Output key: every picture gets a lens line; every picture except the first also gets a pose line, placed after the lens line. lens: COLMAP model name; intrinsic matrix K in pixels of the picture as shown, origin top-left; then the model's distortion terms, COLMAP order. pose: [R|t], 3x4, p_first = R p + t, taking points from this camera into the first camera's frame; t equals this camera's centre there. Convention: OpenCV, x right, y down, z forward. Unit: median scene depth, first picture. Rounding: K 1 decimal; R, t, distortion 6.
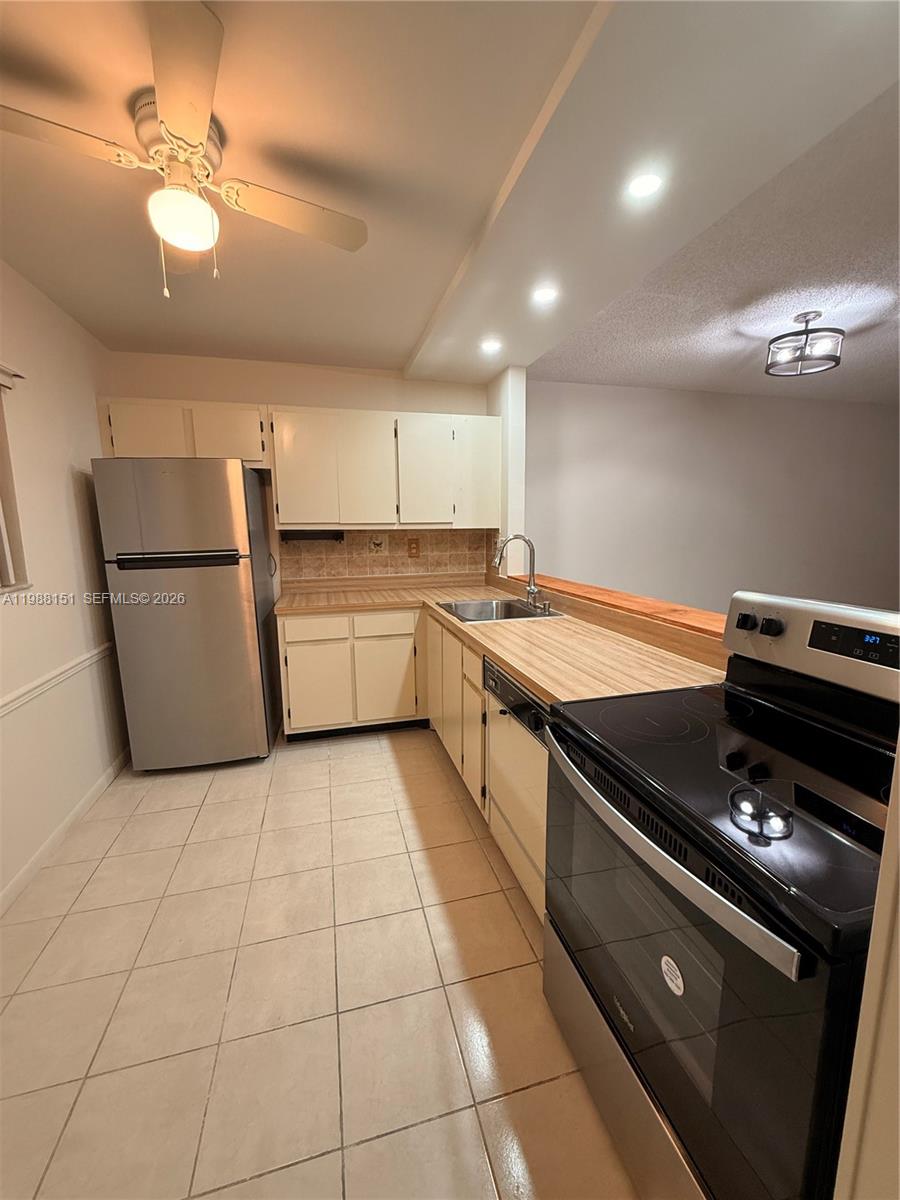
lens RADIAL K [[482.3, 0, 448.8], [0, 482.3, 603.1], [0, 0, 1]] dist [-0.000518, -0.000057]
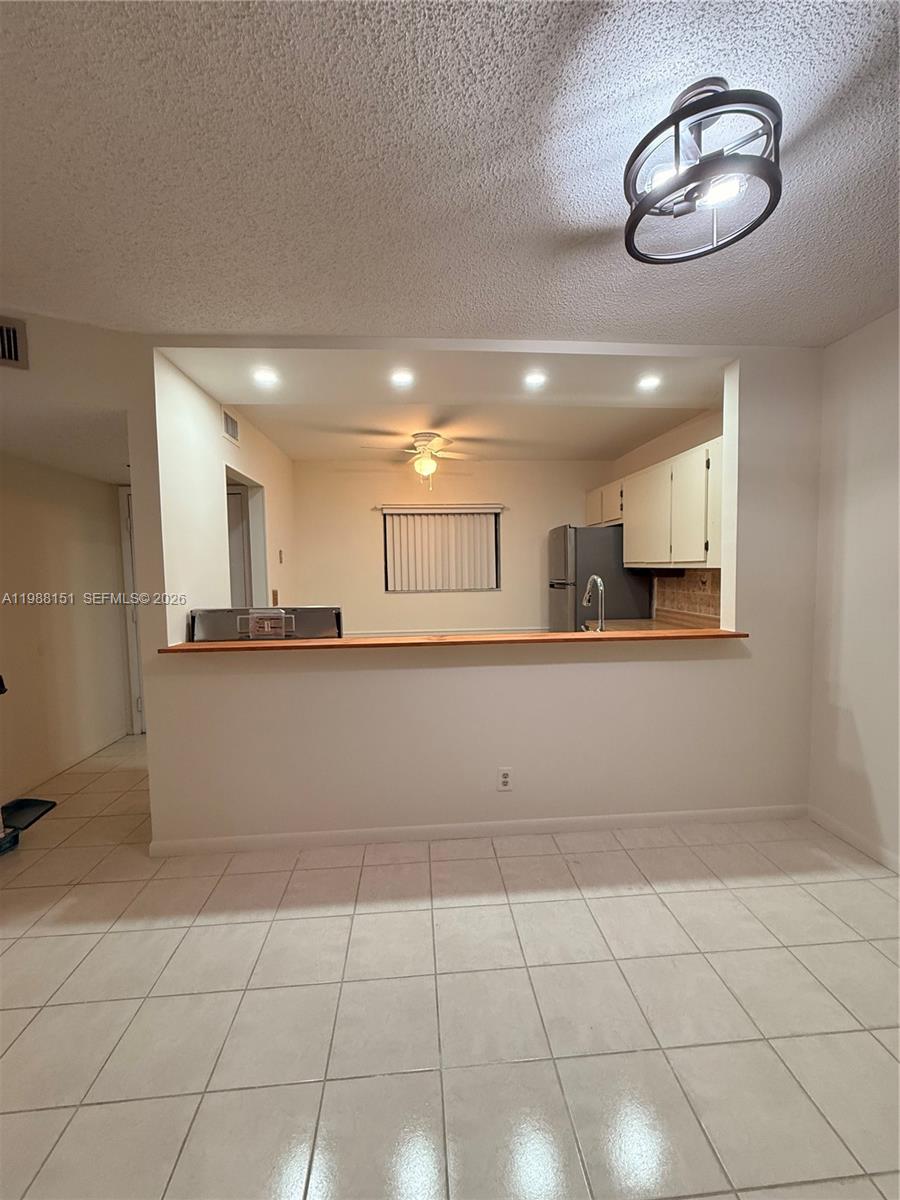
lens RADIAL K [[482.3, 0, 449.8], [0, 482.3, 598.3], [0, 0, 1]] dist [-0.000518, -0.000057]
pose [[-0.172690, 0.077983, -0.981884, 0.927075], [-0.135774, 0.985460, 0.102147, -0.122589], [0.975573, 0.150954, -0.159591, 0.665656]]
